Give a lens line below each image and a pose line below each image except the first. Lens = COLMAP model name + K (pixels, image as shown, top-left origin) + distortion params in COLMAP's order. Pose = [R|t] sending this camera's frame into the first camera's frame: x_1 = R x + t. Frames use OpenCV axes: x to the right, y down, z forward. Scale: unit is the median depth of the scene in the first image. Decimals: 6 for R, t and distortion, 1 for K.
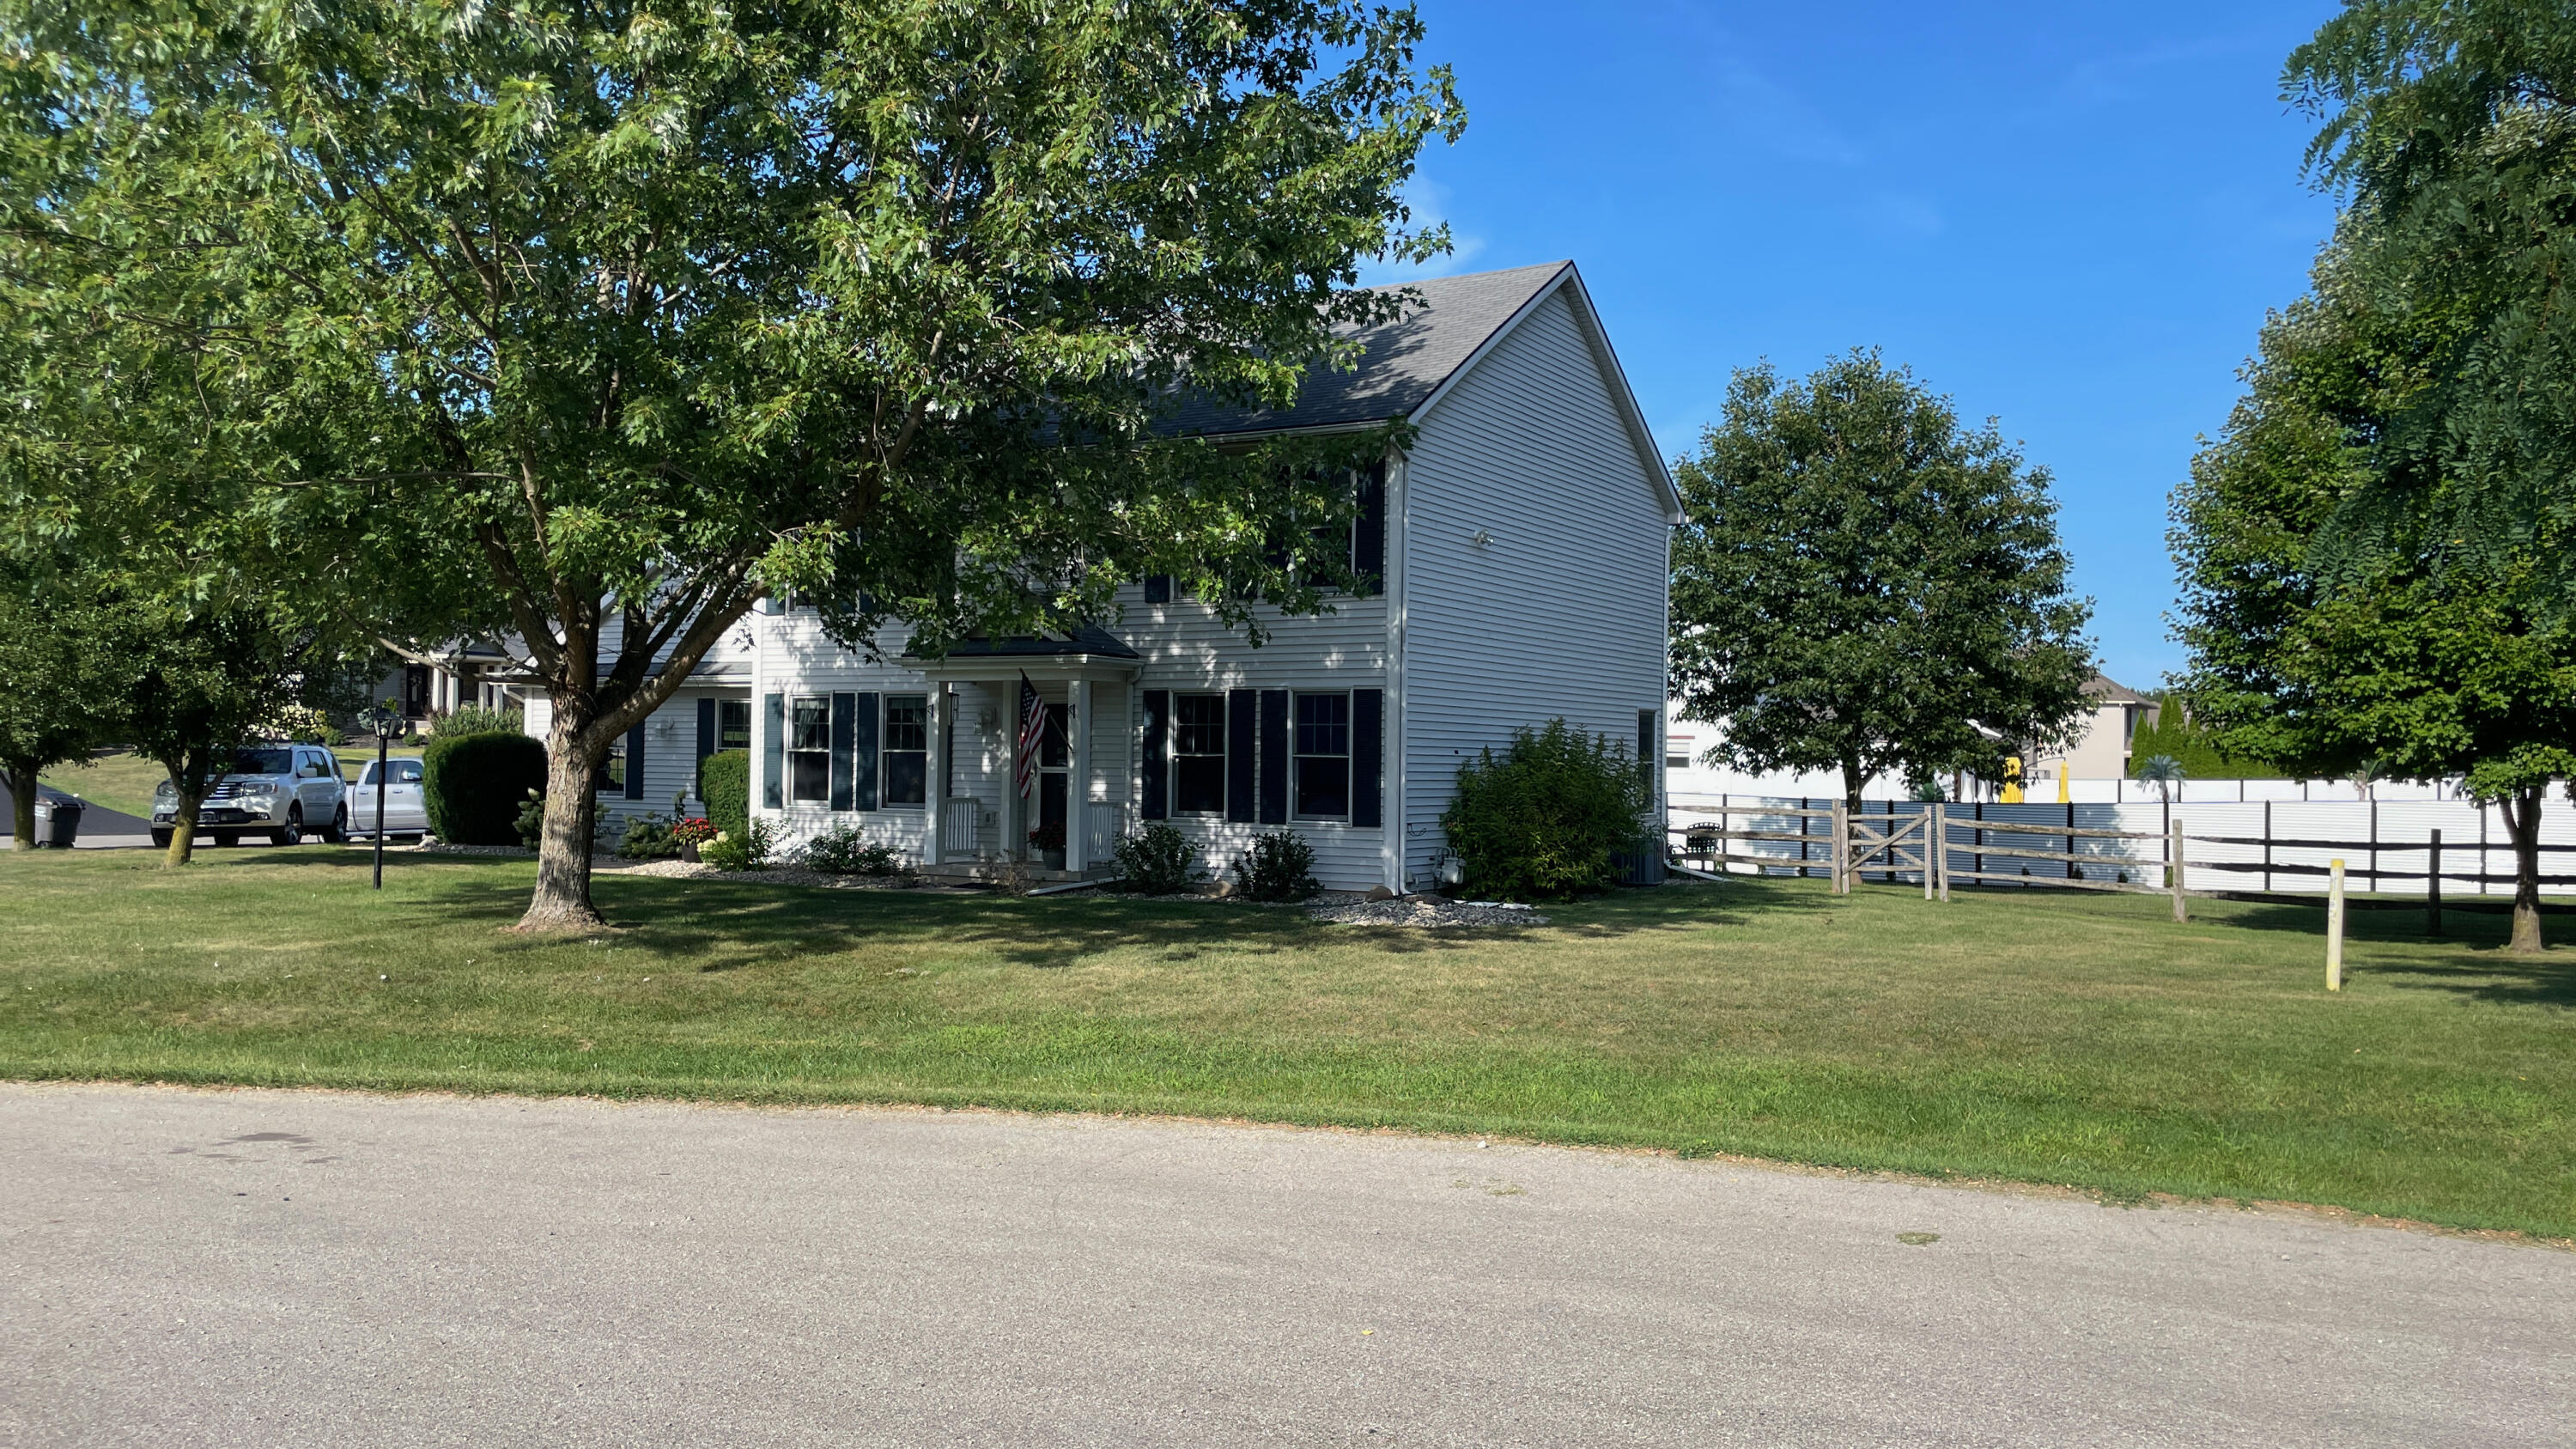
lens RADIAL K [[1966.3, 0, 1288.7], [0, 1966.3, 717.0], [0, 0, 1]] dist [0.105561, -0.157718]
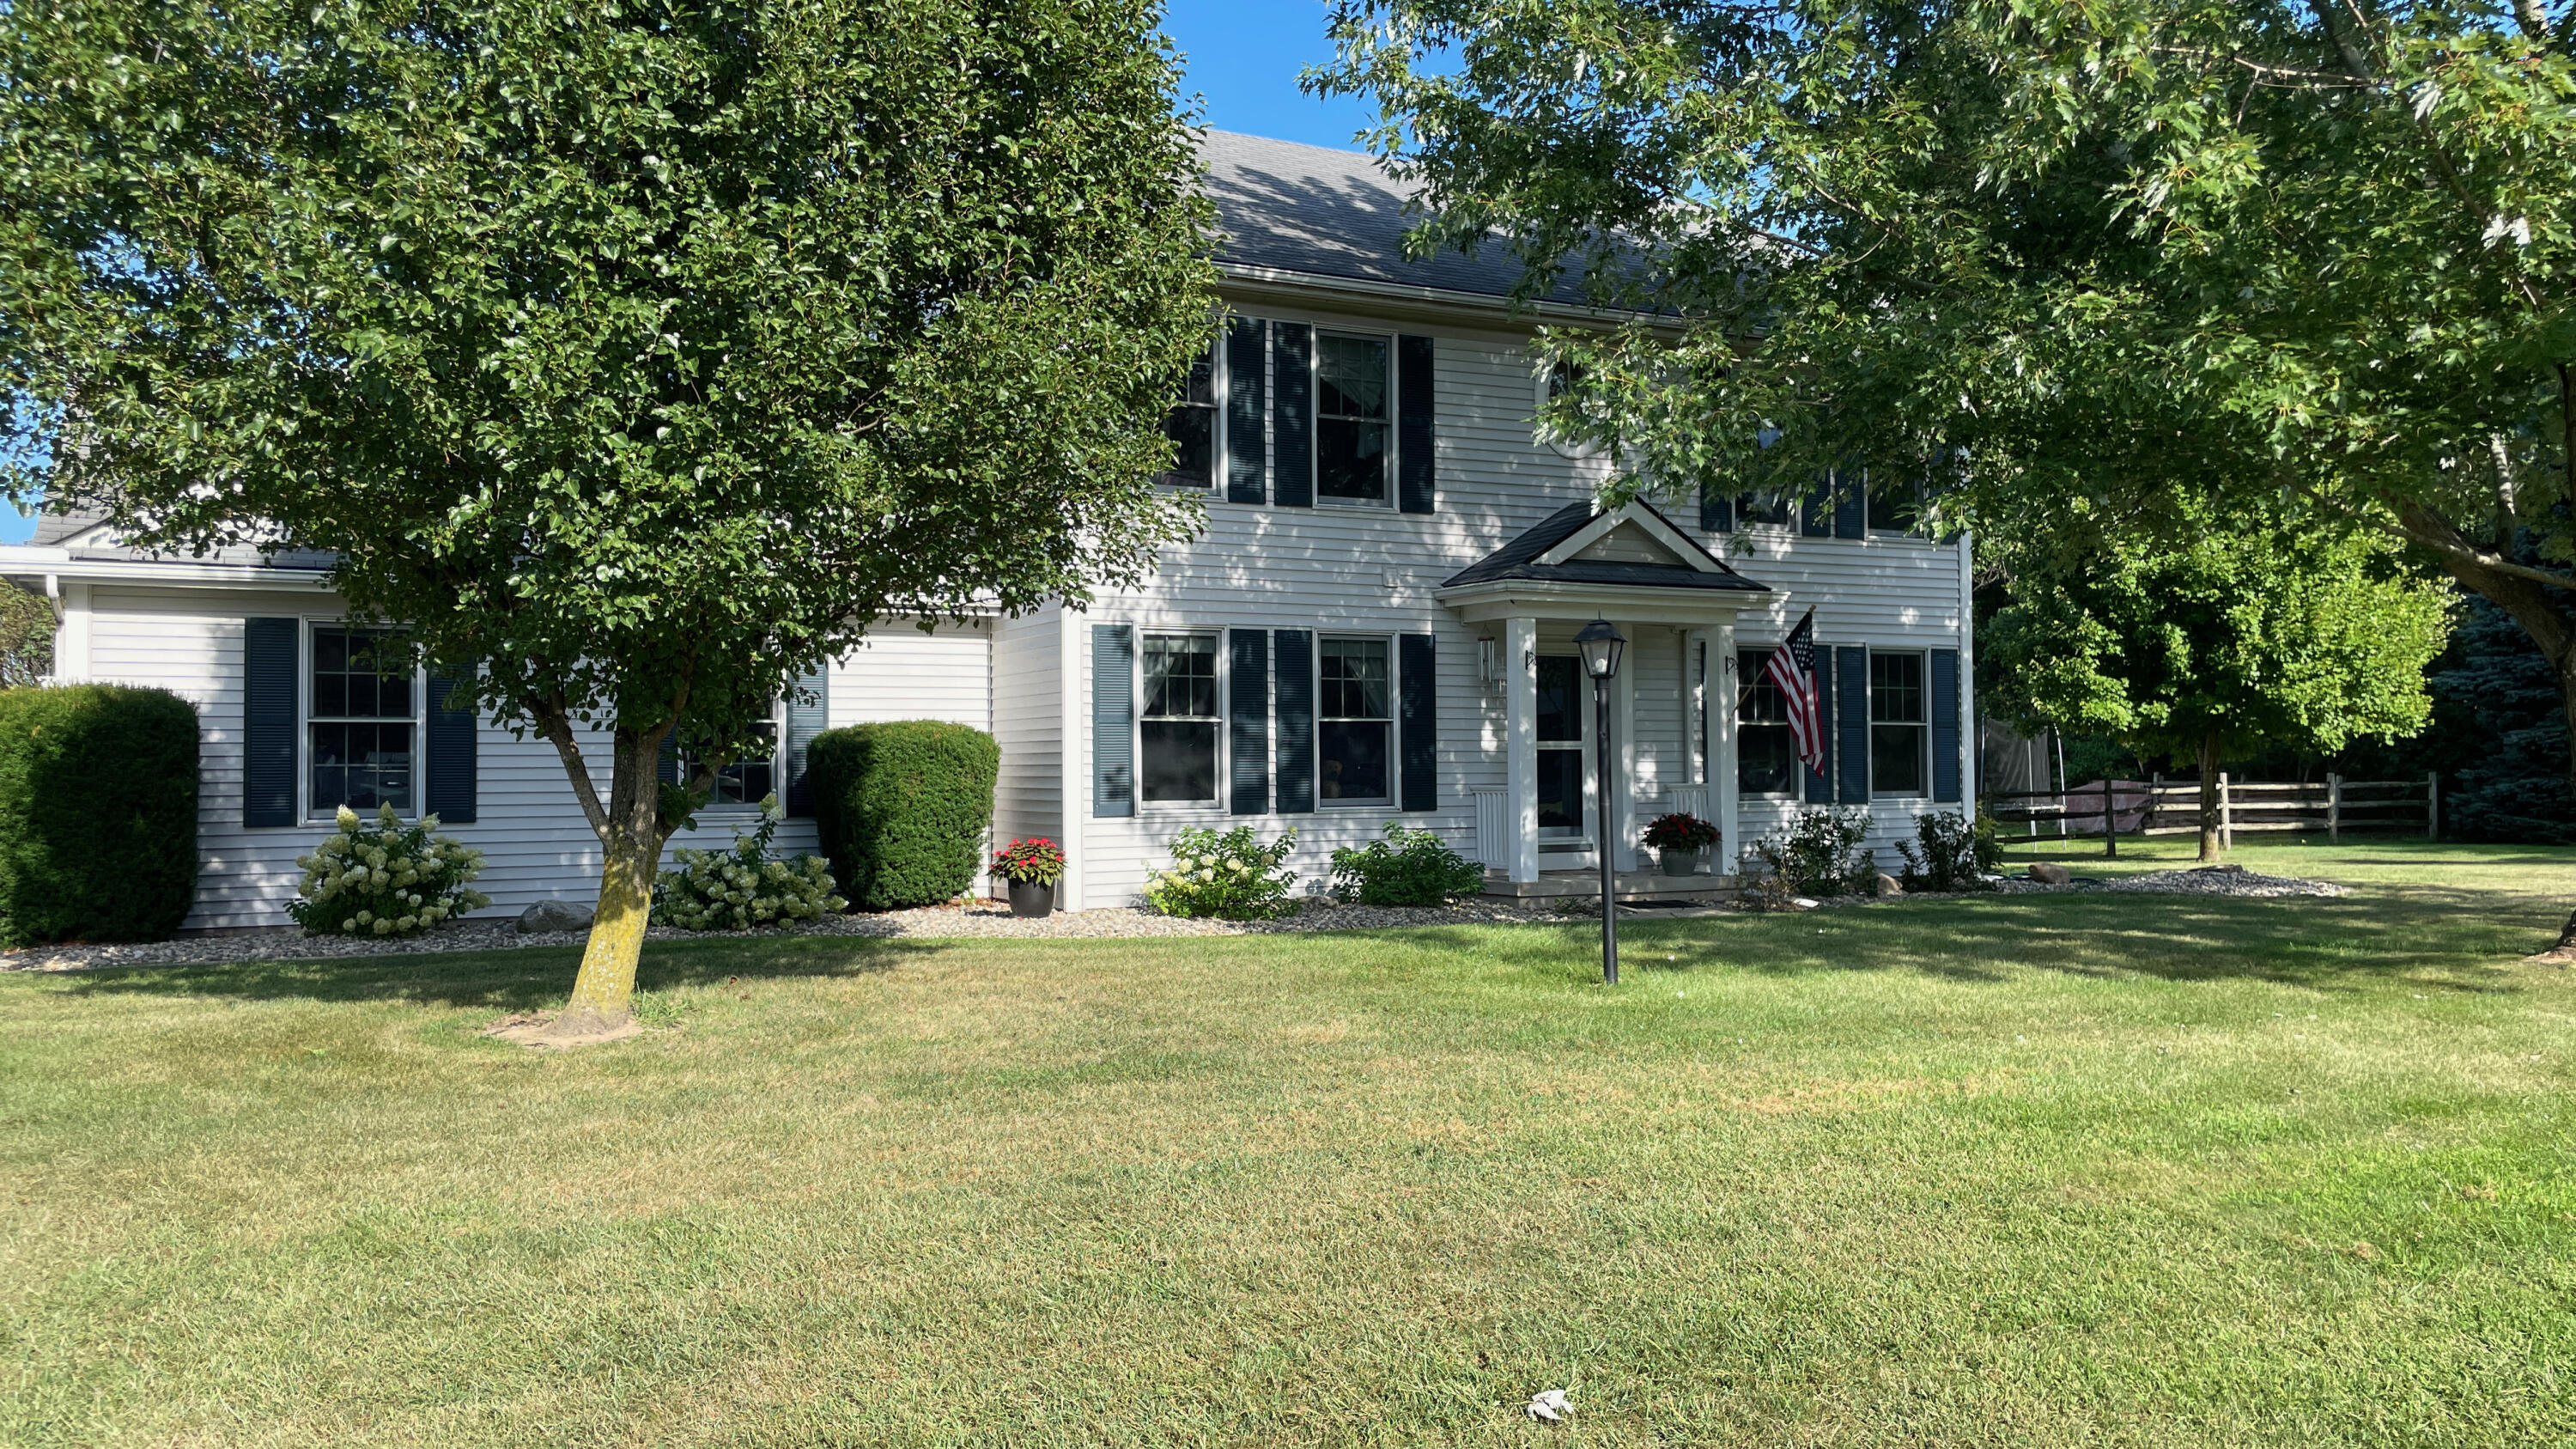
lens RADIAL K [[1966.3, 0, 1288.7], [0, 1966.3, 717.0], [0, 0, 1]] dist [0.105561, -0.157718]
pose [[0.526730, 0.009375, 0.849981, -0.754216], [-0.002355, 0.999951, -0.009570, 0.022155], [-0.850030, 0.003039, 0.526726, 0.656707]]
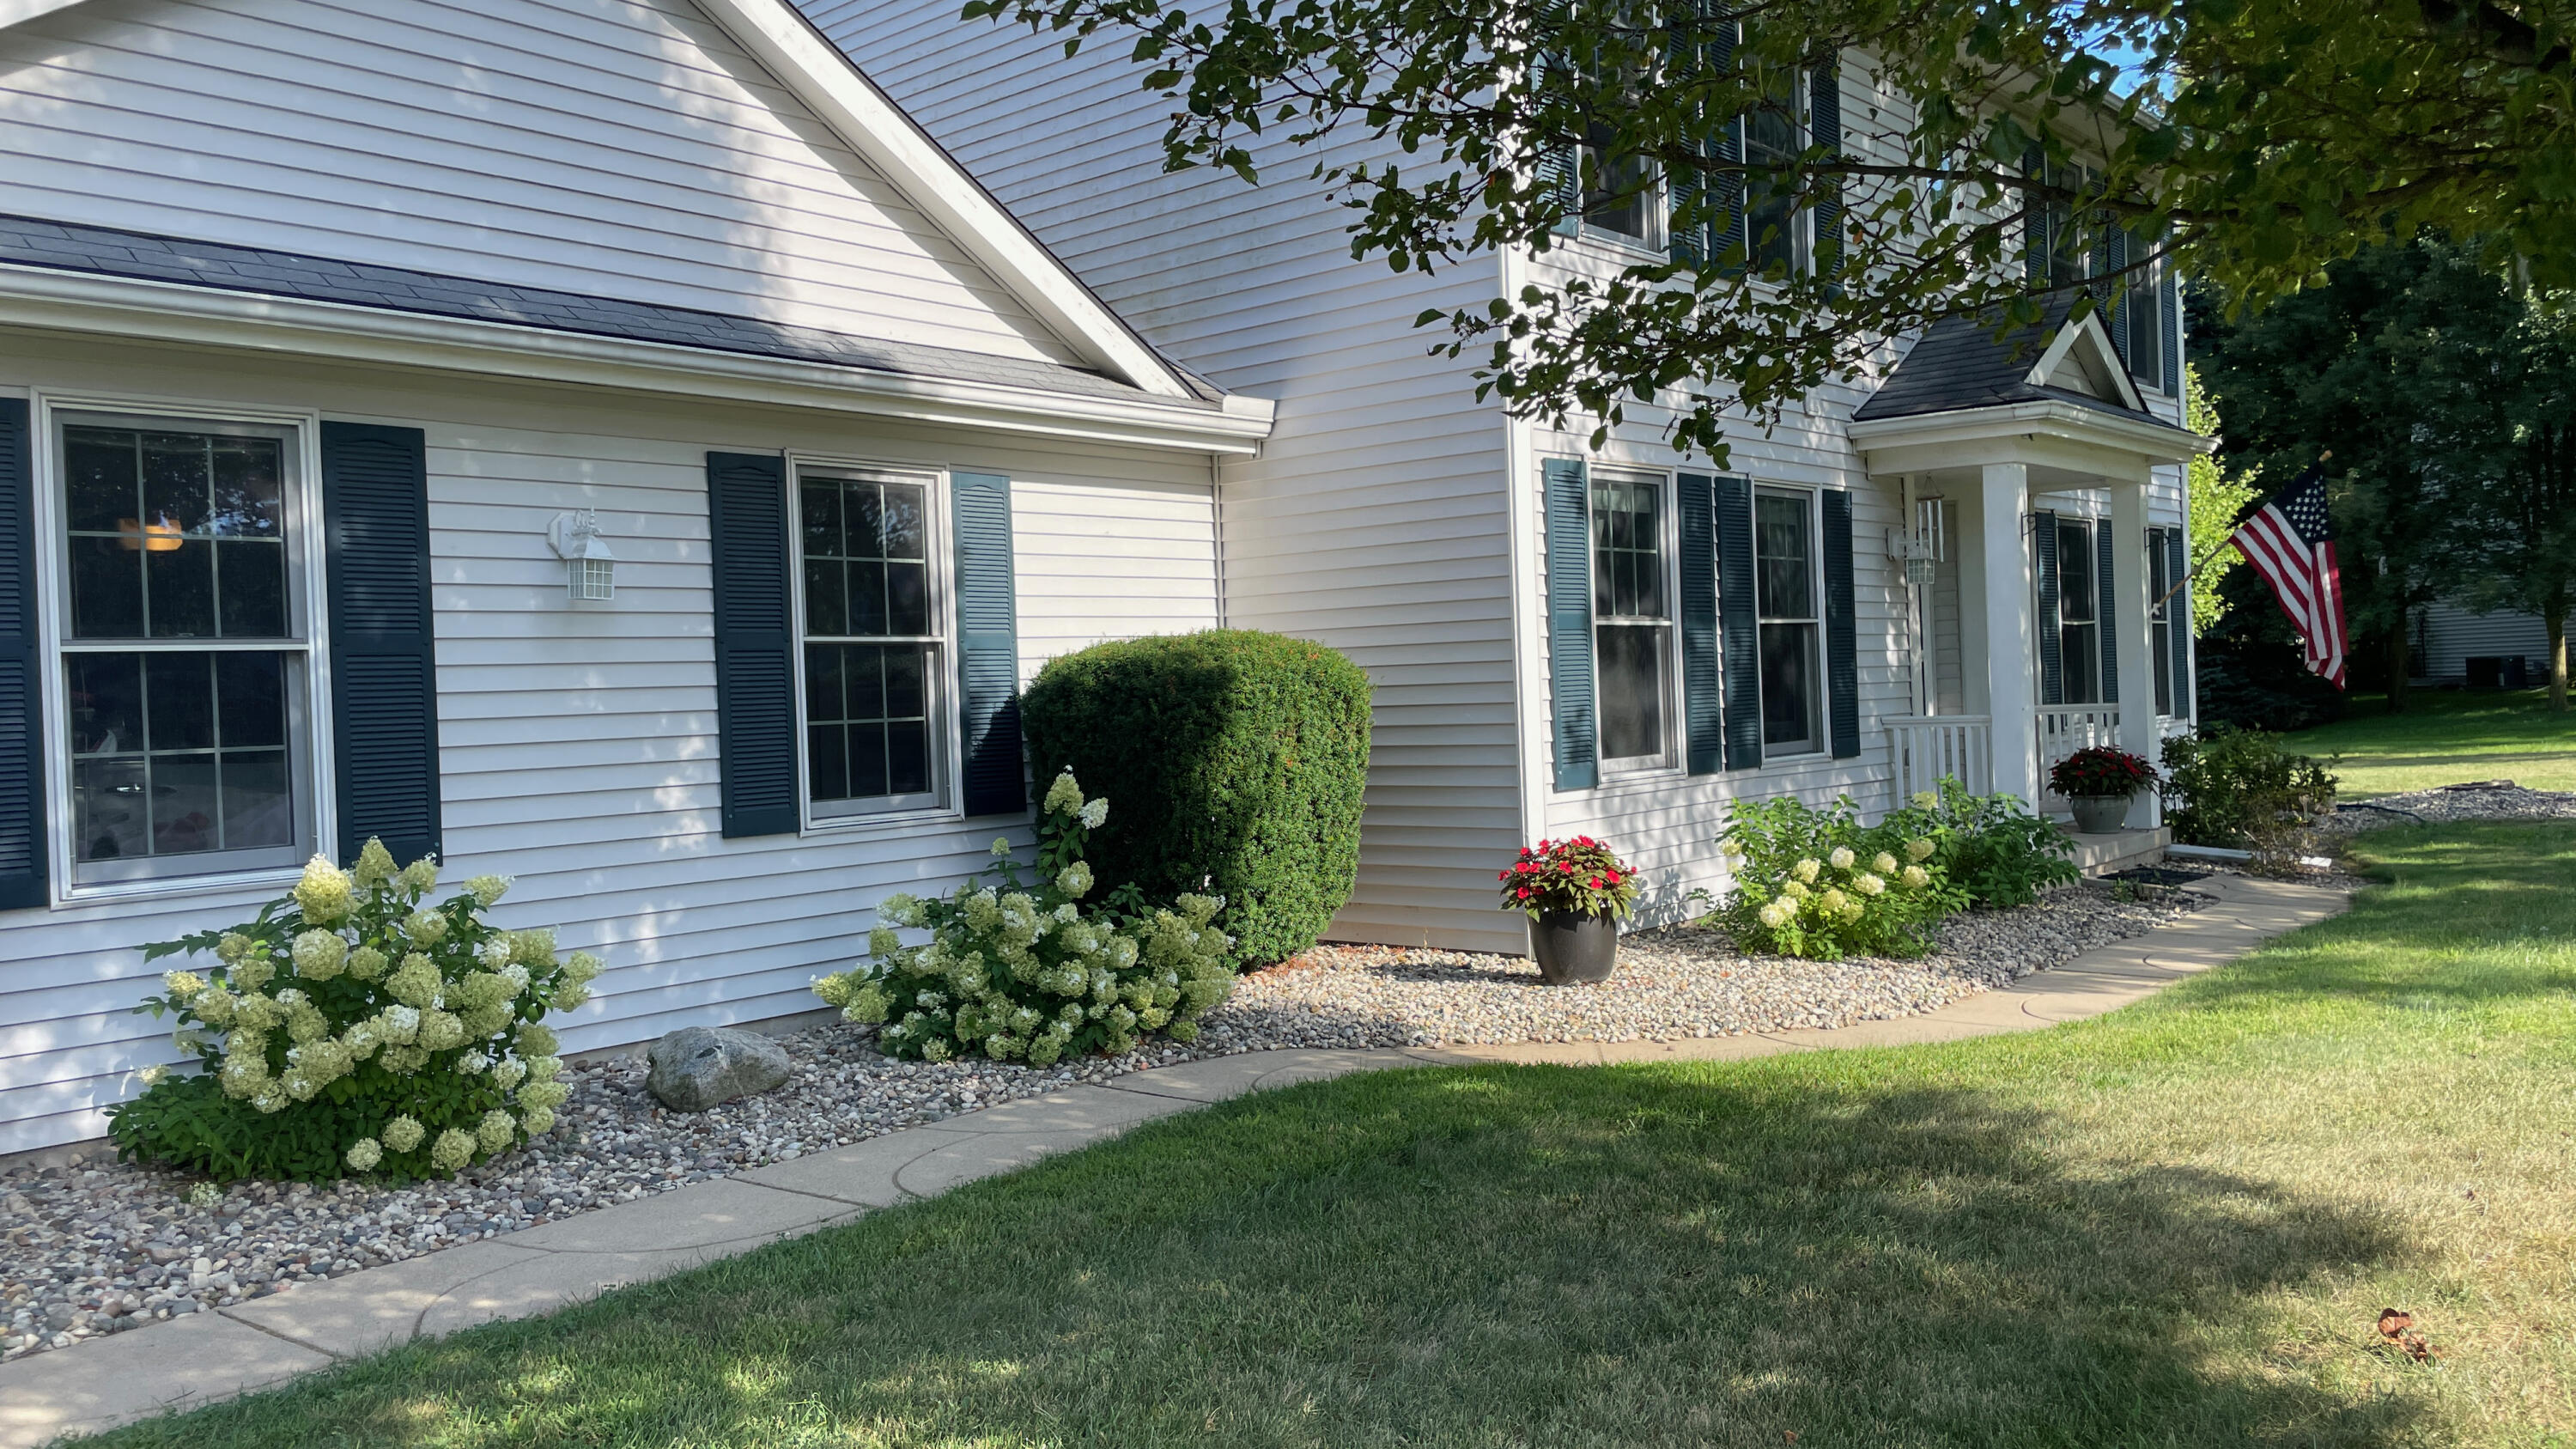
lens RADIAL K [[1991.9, 0, 1271.2], [0, 1991.9, 756.1], [0, 0, 1]] dist [0.115835, -0.173900]
pose [[0.171944, -0.052049, 0.983731, -0.627367], [0.017903, 0.998603, 0.049707, 0.021719], [-0.984944, 0.009065, 0.172636, 1.013687]]
